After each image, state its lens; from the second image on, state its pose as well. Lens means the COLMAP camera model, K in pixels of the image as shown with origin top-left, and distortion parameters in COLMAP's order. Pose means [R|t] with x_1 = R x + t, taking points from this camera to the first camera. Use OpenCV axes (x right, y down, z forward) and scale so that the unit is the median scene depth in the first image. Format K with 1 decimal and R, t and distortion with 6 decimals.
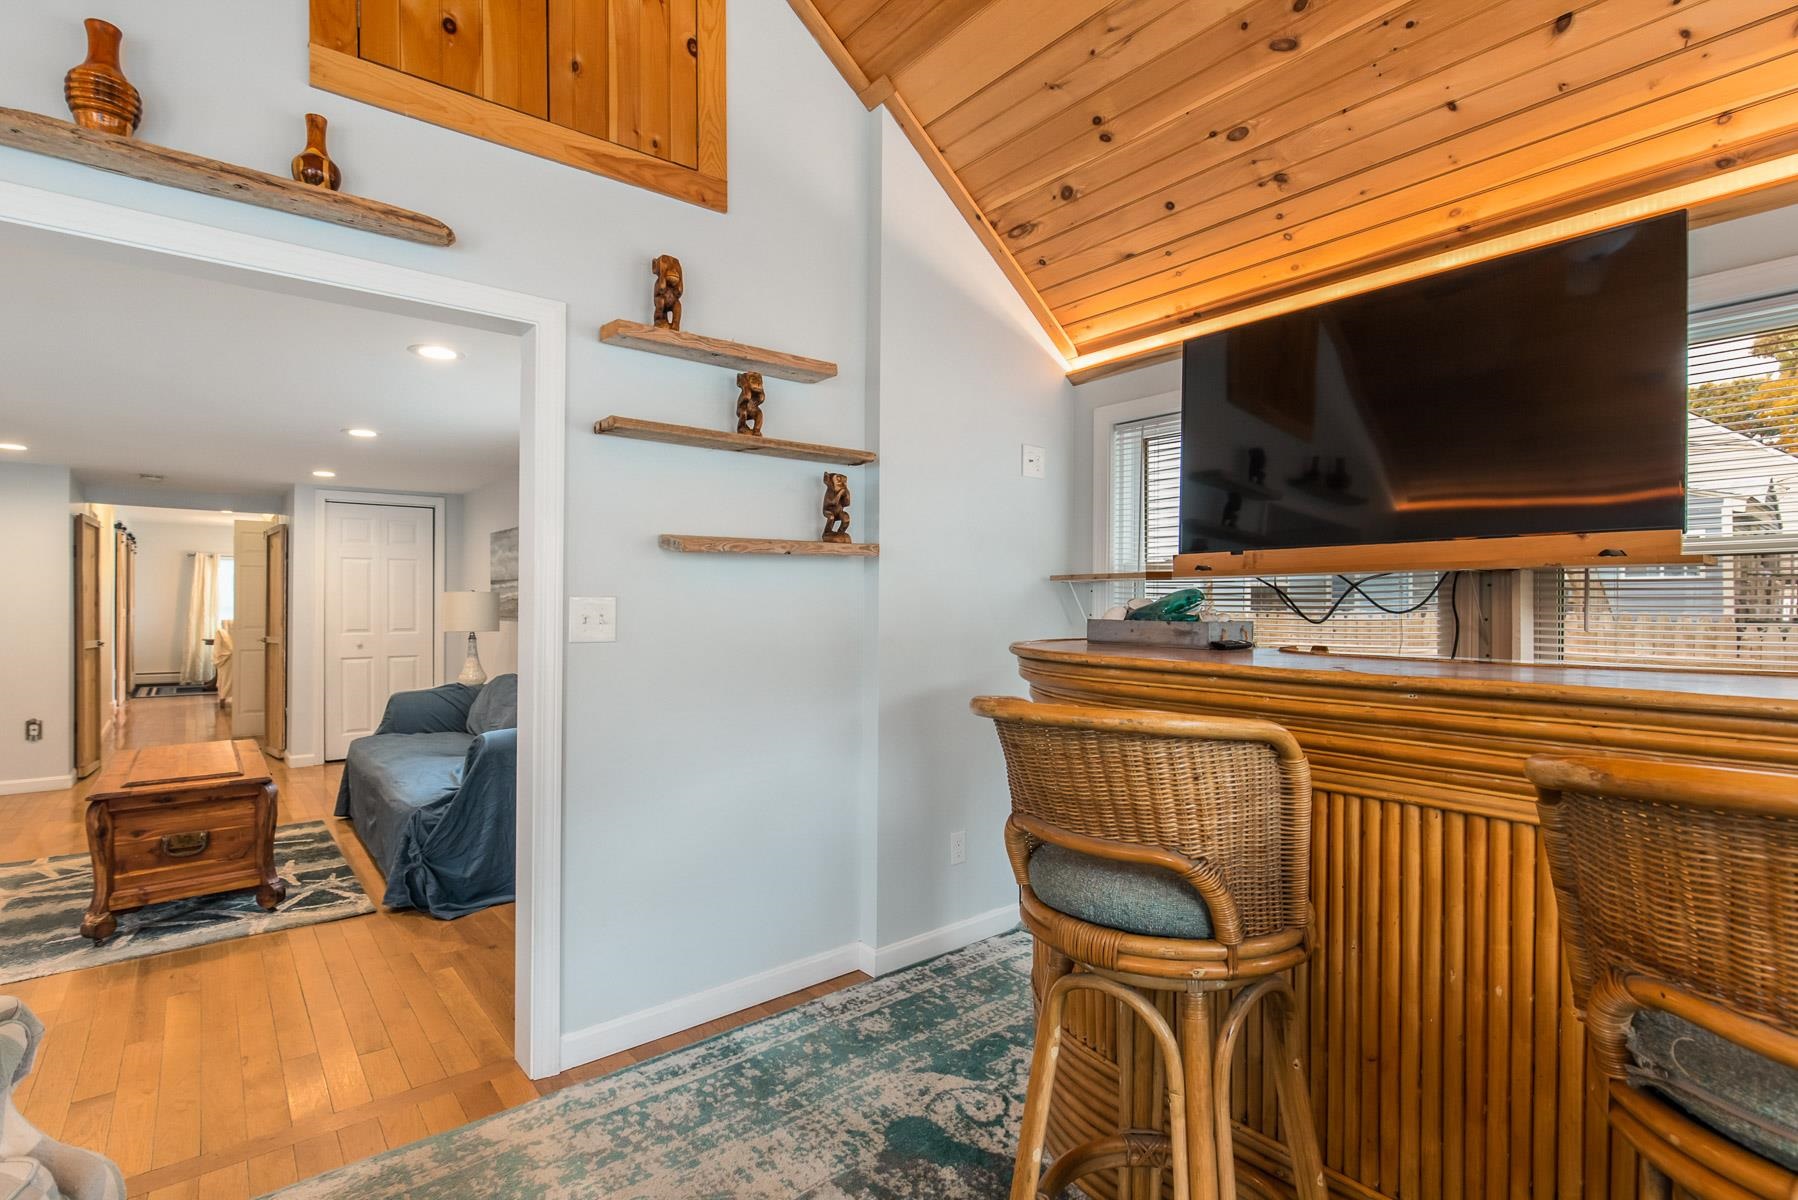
lens RADIAL K [[854.0, 0, 893.4], [0, 854.0, 598.4], [0, 0, 1]] dist [-0.000179, 0.000041]
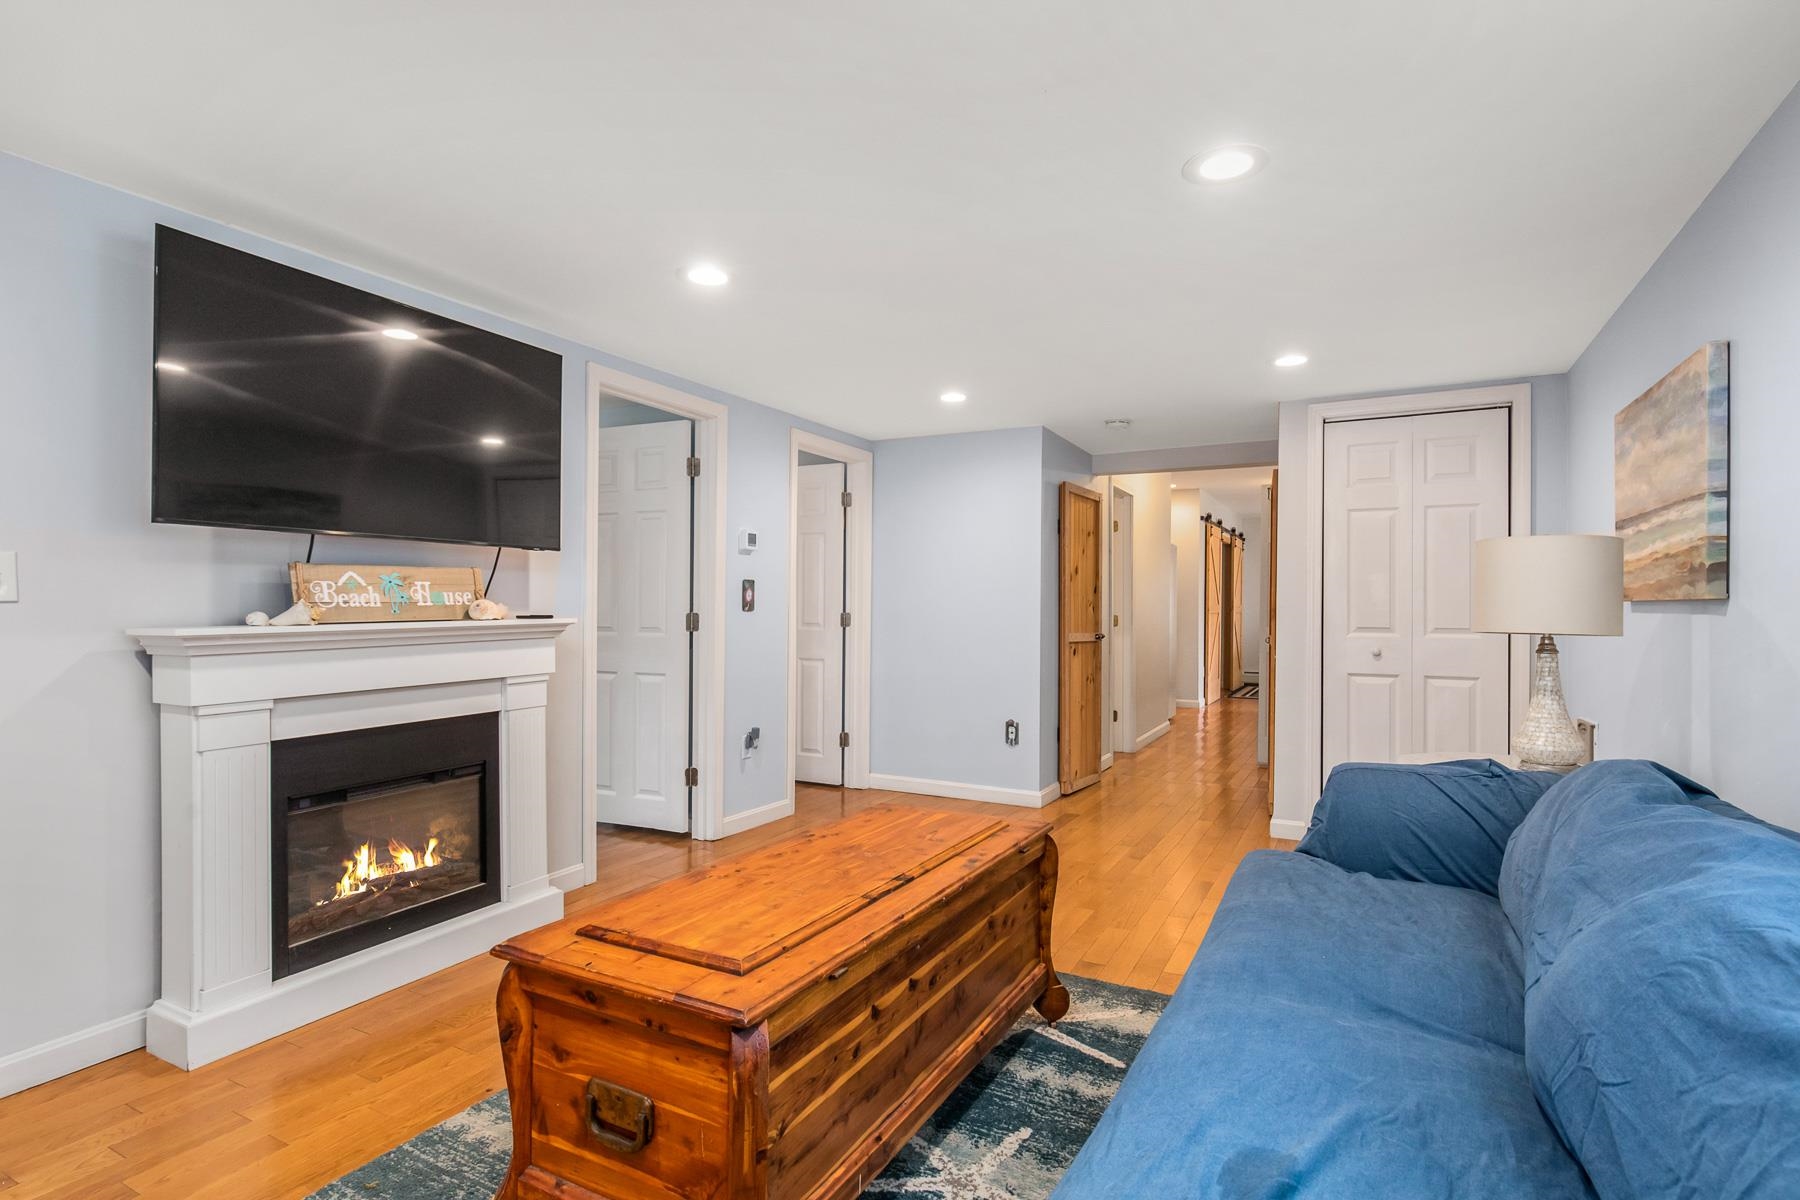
lens RADIAL K [[888.2, 0, 903.6], [0, 888.2, 606.2], [0, 0, 1]] dist [-0.004742, -0.000210]
pose [[0.388618, 0.000989, -0.921399, -0.219771], [0.000883, 0.999999, 0.001446, 0.024362], [0.921399, -0.001375, 0.388616, 0.549831]]
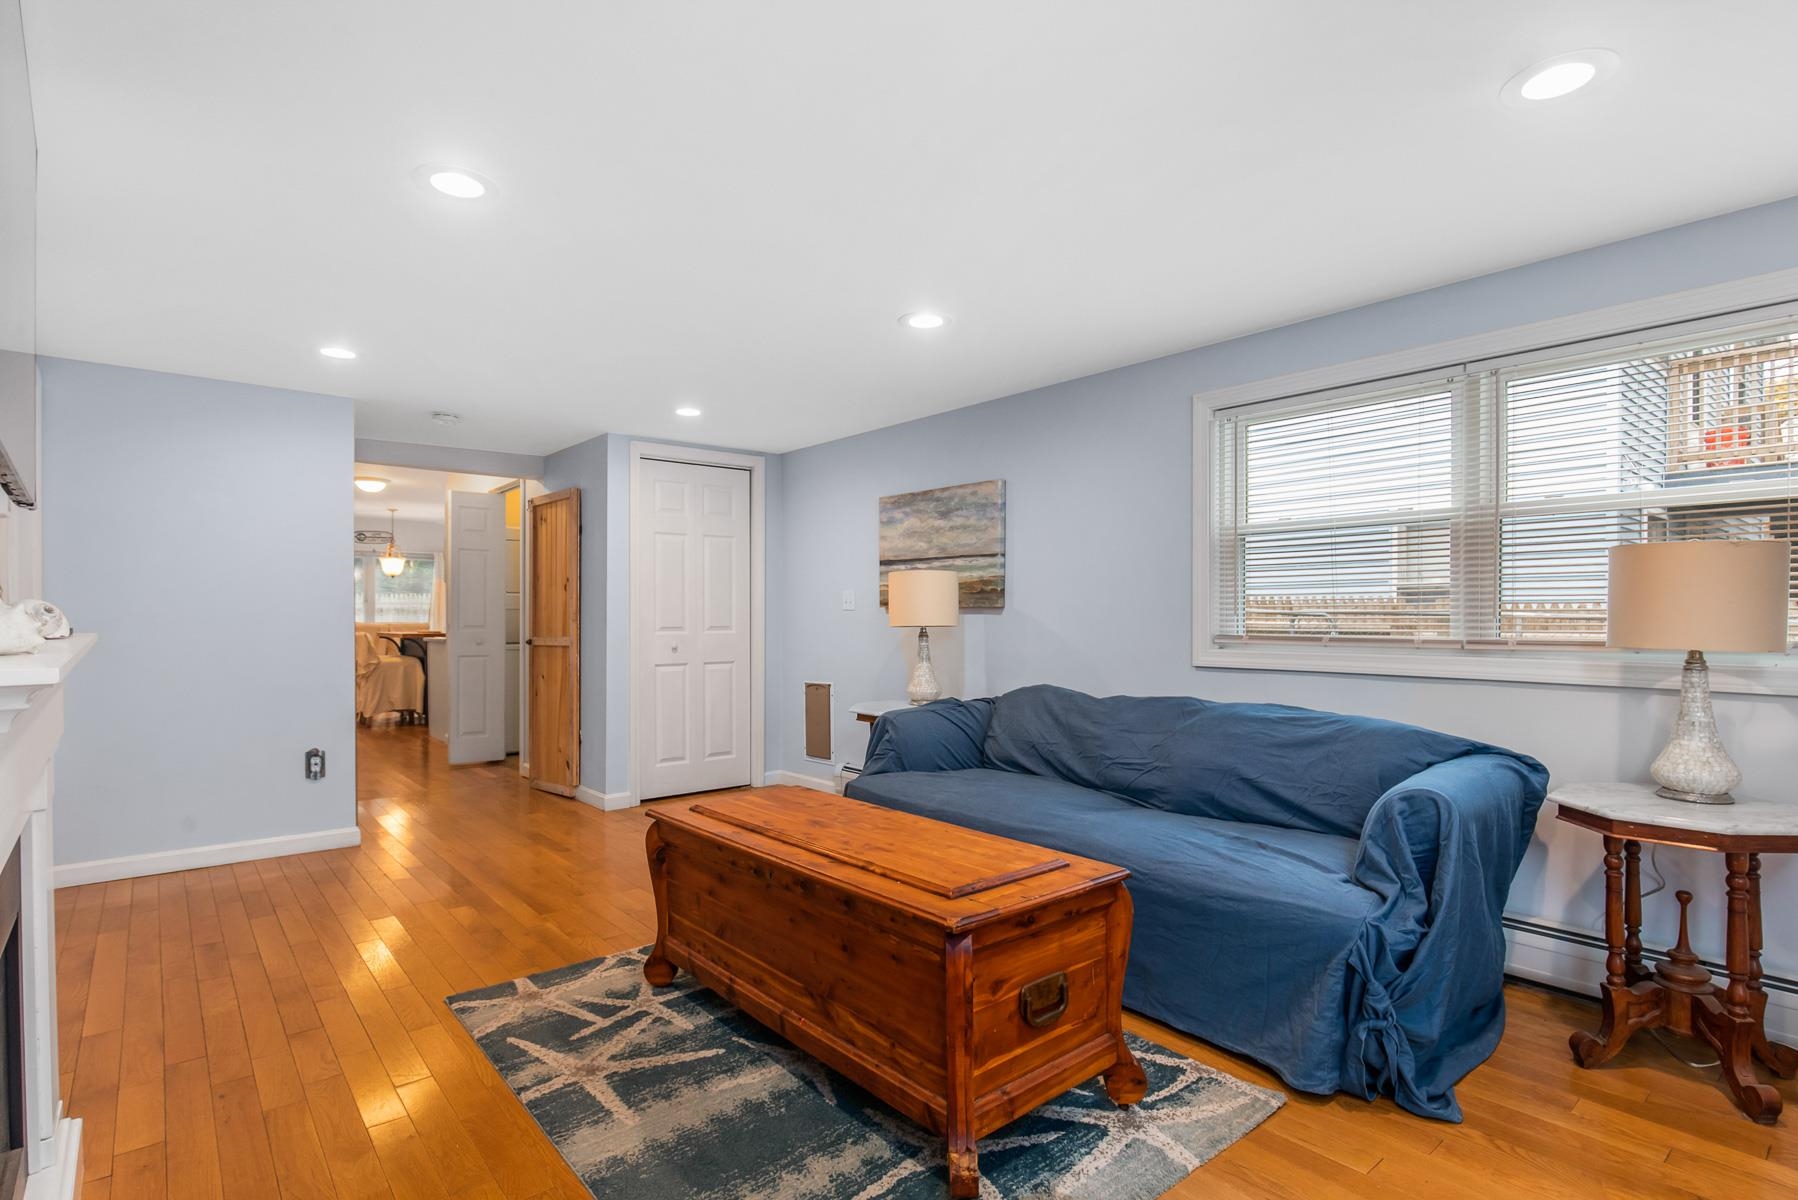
lens RADIAL K [[887.2, 0, 902.6], [0, 887.2, 606.2], [0, 0, 1]] dist [-0.004742, -0.000210]
pose [[0.999815, 0.001081, 0.019183, -0.531644], [-0.001071, 0.999999, -0.000548, 0.022013], [-0.019183, 0.000527, 0.999816, 0.251656]]
